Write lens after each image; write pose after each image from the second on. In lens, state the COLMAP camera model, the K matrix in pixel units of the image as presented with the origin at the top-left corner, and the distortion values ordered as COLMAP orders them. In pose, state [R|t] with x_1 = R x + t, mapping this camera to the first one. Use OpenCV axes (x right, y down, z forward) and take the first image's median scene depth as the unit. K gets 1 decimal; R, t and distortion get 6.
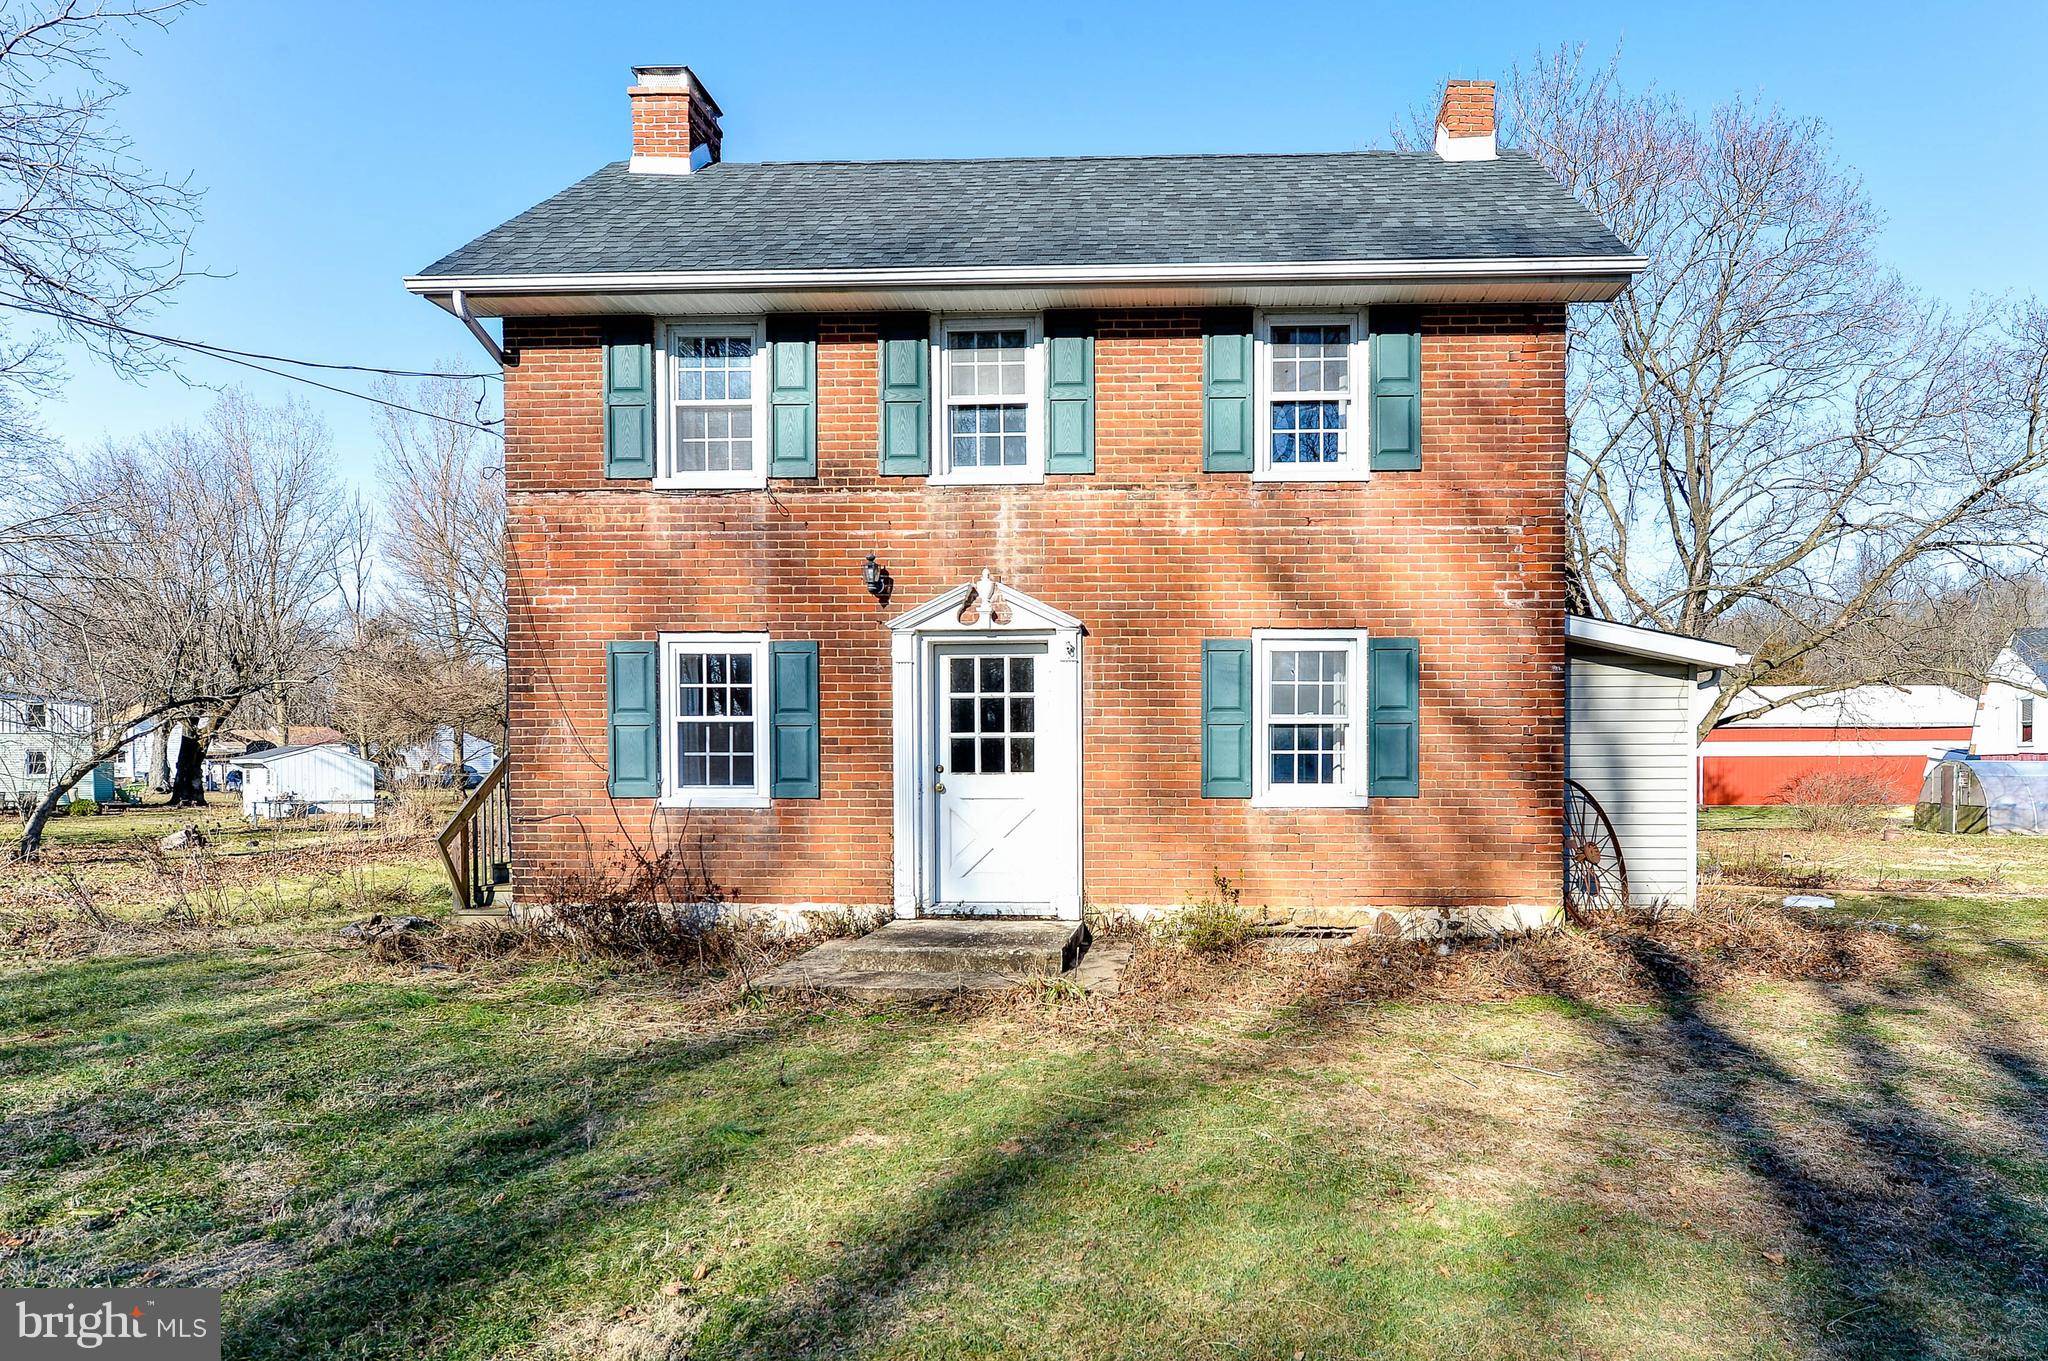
lens RADIAL K [[968.3, 0, 1024.0], [0, 968.3, 770.7], [0, 0, 1]] dist [0.001171, 0.000189]
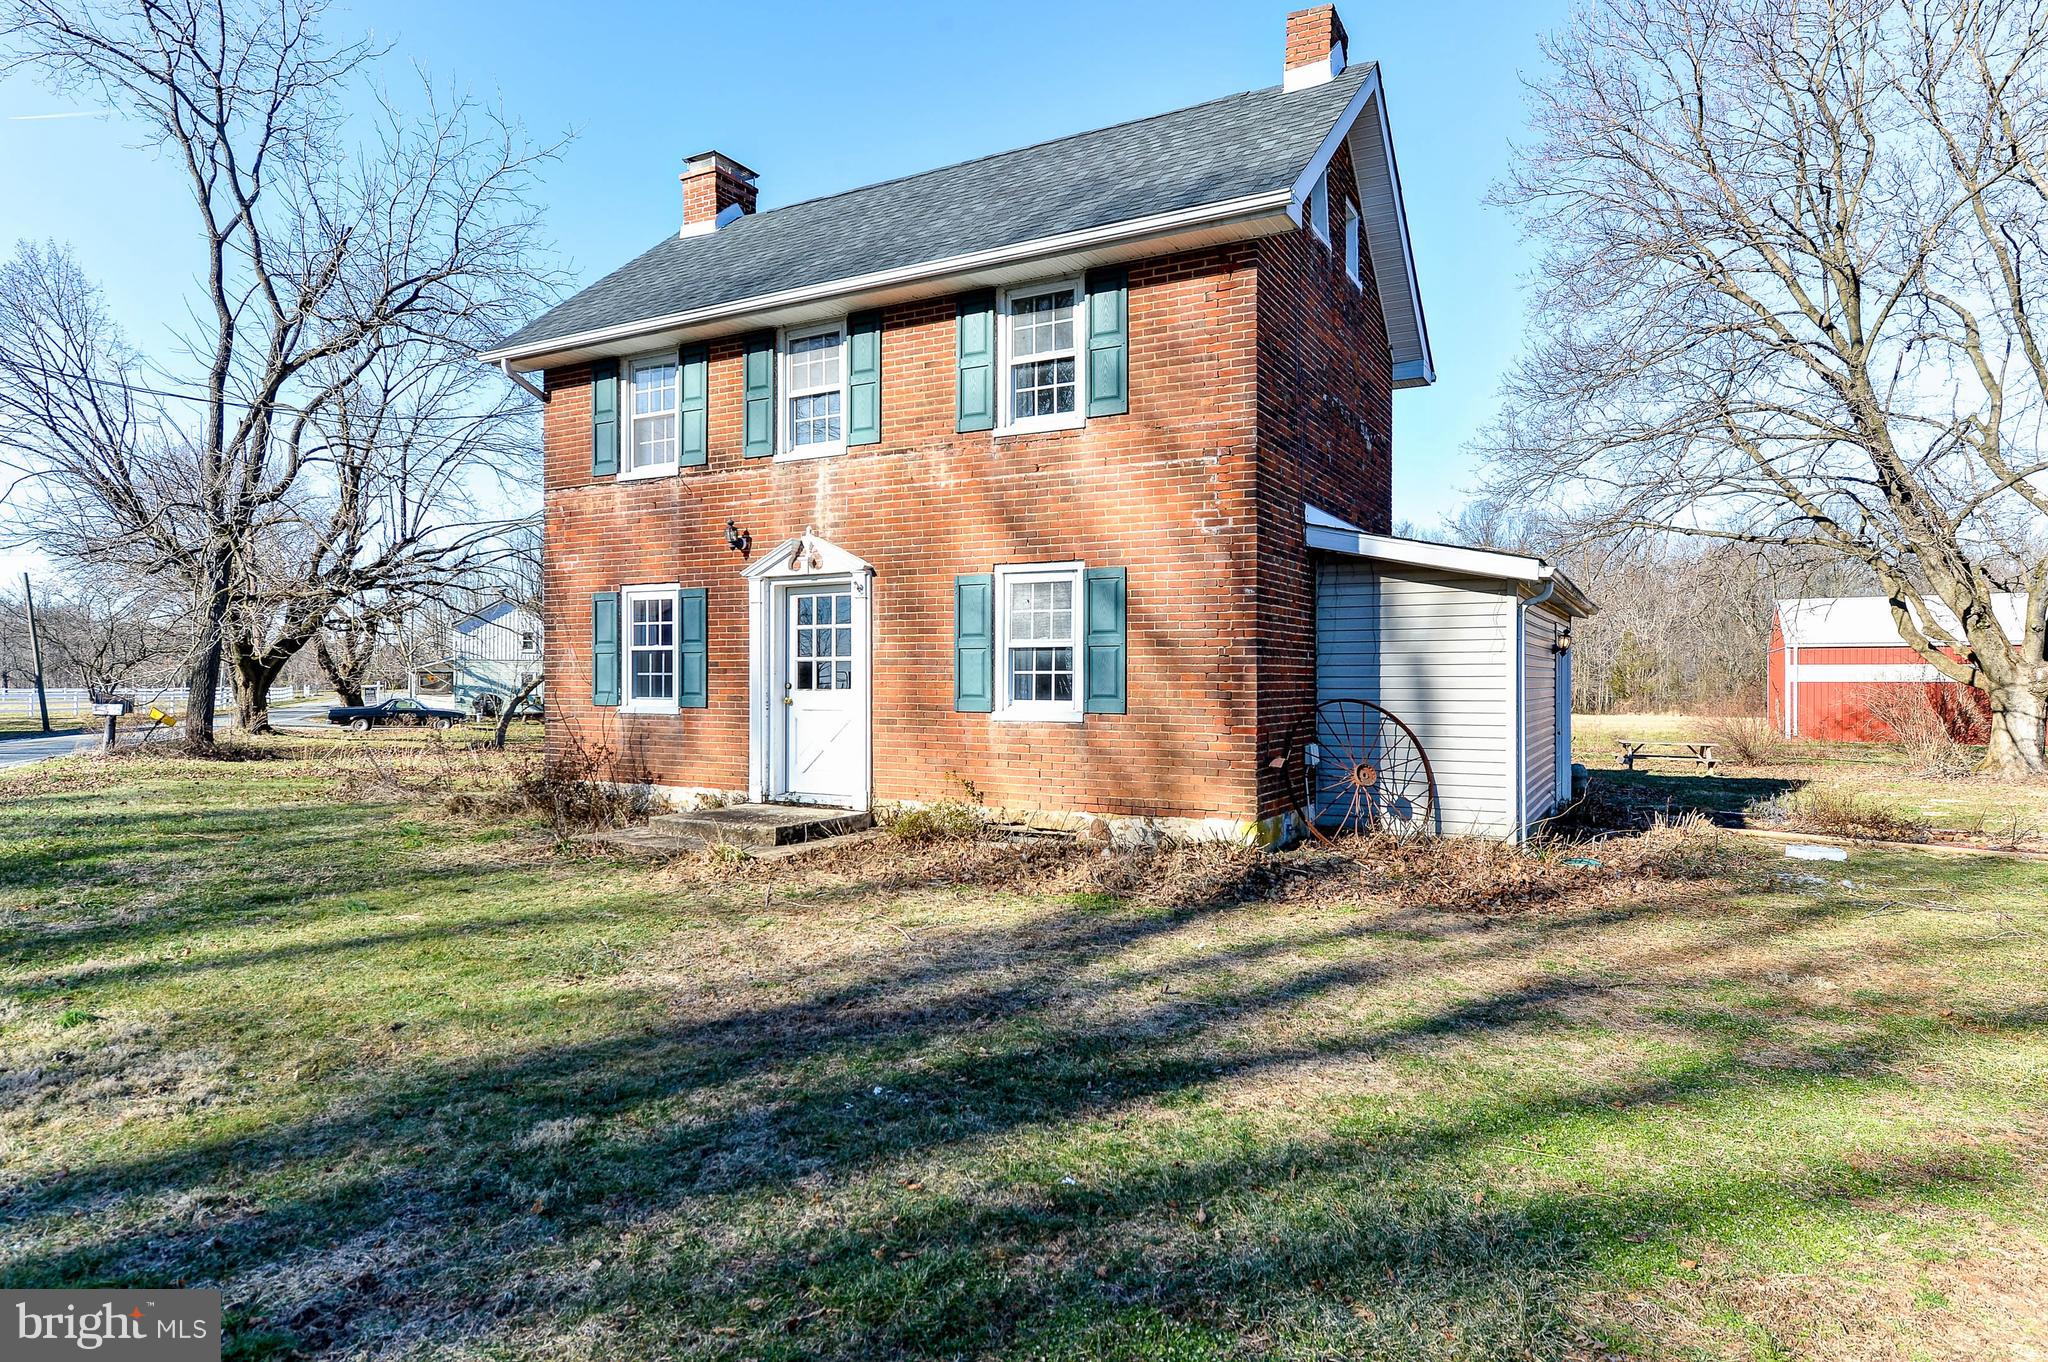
lens RADIAL K [[951.9, 0, 1024.0], [0, 951.9, 681.0], [0, 0, 1]] dist [-0.002333, -0.000209]
pose [[0.924668, 0.003032, -0.380762, 0.687468], [-0.007771, 0.999910, -0.010911, 0.002945], [0.380695, 0.013049, 0.924609, -0.027151]]
